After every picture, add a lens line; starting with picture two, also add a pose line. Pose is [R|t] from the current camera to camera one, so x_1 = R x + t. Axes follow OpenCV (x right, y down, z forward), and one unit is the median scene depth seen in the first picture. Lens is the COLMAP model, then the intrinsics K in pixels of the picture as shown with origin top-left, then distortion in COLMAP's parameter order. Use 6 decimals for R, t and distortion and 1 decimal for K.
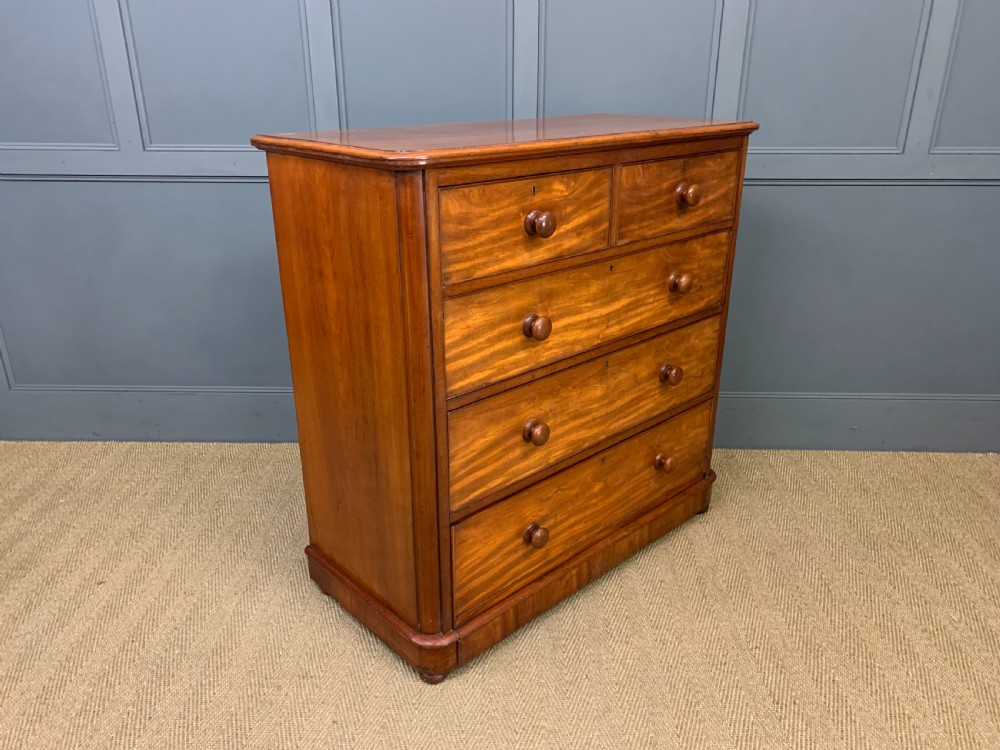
lens RADIAL K [[769.7, 0, 497.3], [0, 769.7, 374.8], [0, 0, 1]] dist [0.026559, -0.015218]
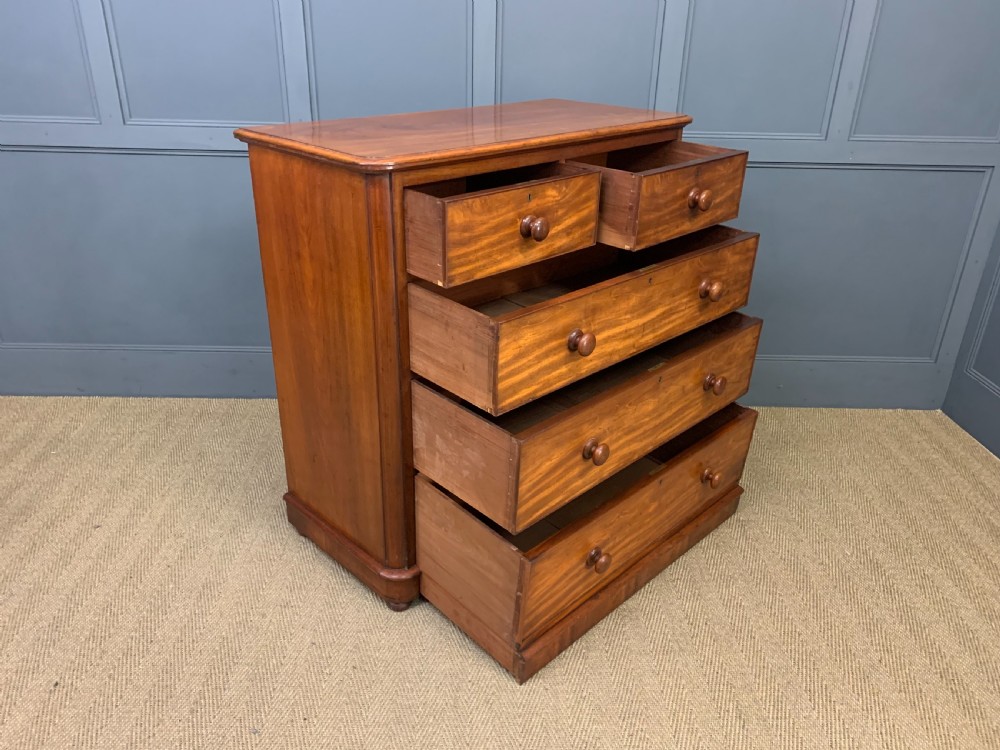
lens RADIAL K [[769.7, 0, 493.4], [0, 769.7, 365.4], [0, 0, 1]] dist [0.026559, -0.015218]
pose [[0.999177, 0.004393, 0.040317, 0.008737], [-0.006635, 0.998428, 0.055652, -0.026995], [-0.040009, -0.055874, 0.997636, -0.114474]]
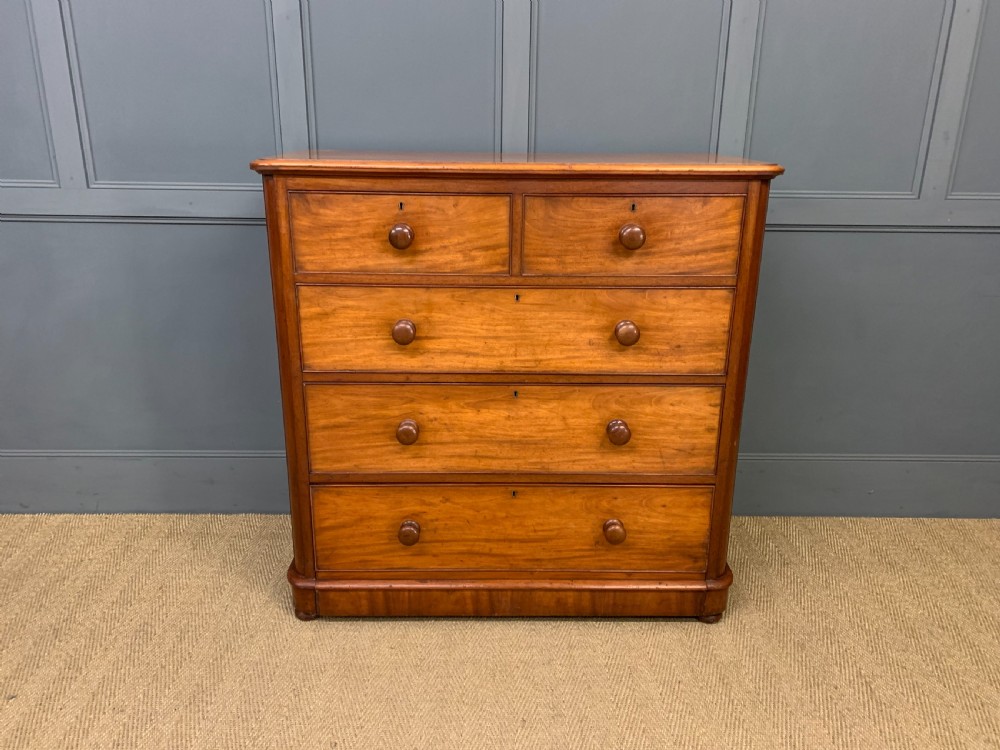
lens RADIAL K [[769.7, 0, 499.4], [0, 769.7, 363.2], [0, 0, 1]] dist [0.026559, -0.015218]
pose [[0.999030, -0.000592, 0.044027, -0.026163], [0.003718, 0.997473, -0.070944, -0.027256], [-0.043874, 0.071039, 0.996508, 0.122920]]
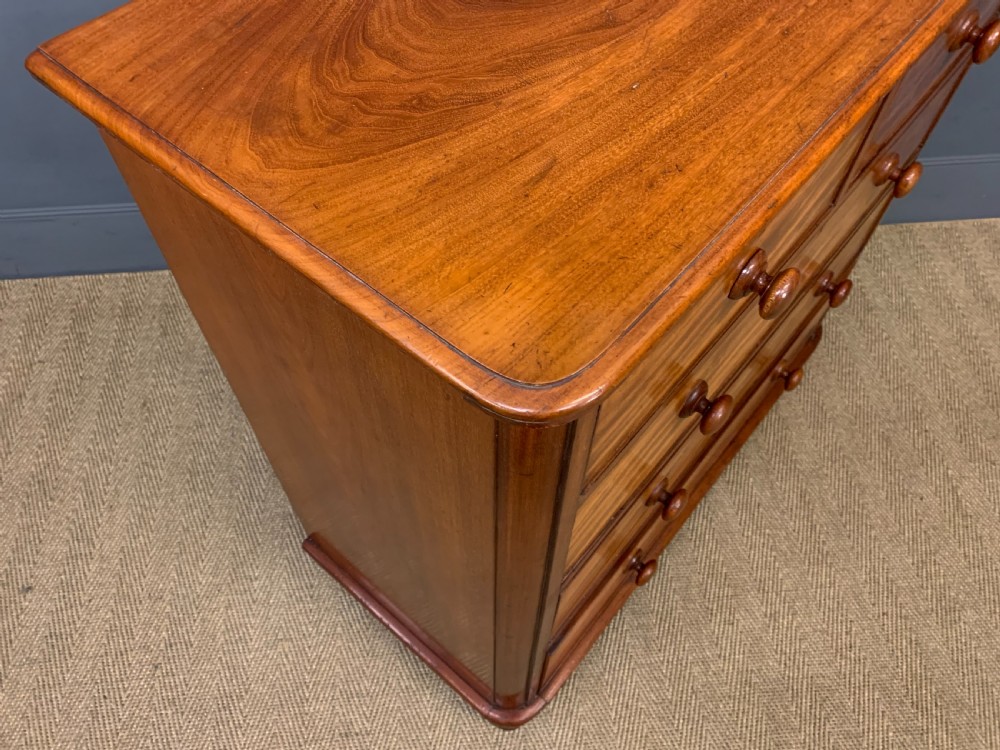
lens RADIAL K [[769.7, 0, 501.5], [0, 769.7, 371.5], [0, 0, 1]] dist [0.026559, -0.015218]
pose [[0.992226, -0.093431, 0.082207, -0.104068], [0.030719, 0.824012, 0.565739, -0.307526], [-0.120597, -0.558816, 0.820476, 0.455448]]
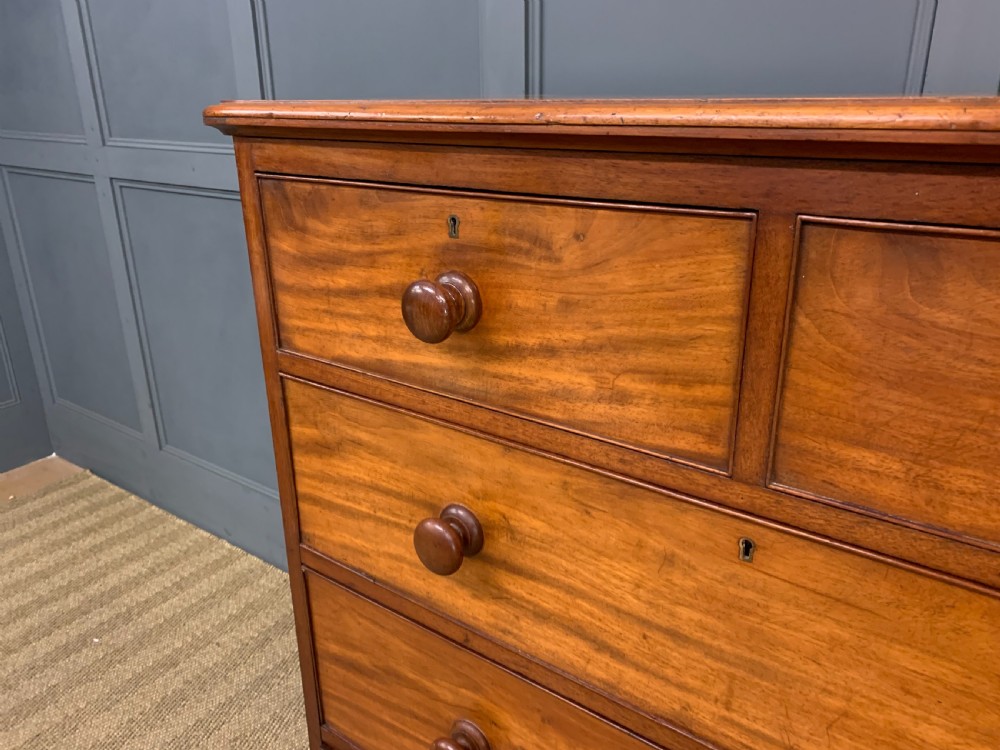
lens RADIAL K [[763.6, 0, 490.3], [0, 763.6, 360.9], [0, 0, 1]] dist [0.026853, -0.028542]
pose [[0.815675, 0.178718, -0.550214, 0.089893], [-0.202983, 0.979033, 0.017089, -0.206141], [0.541732, 0.097744, 0.834849, 0.687760]]
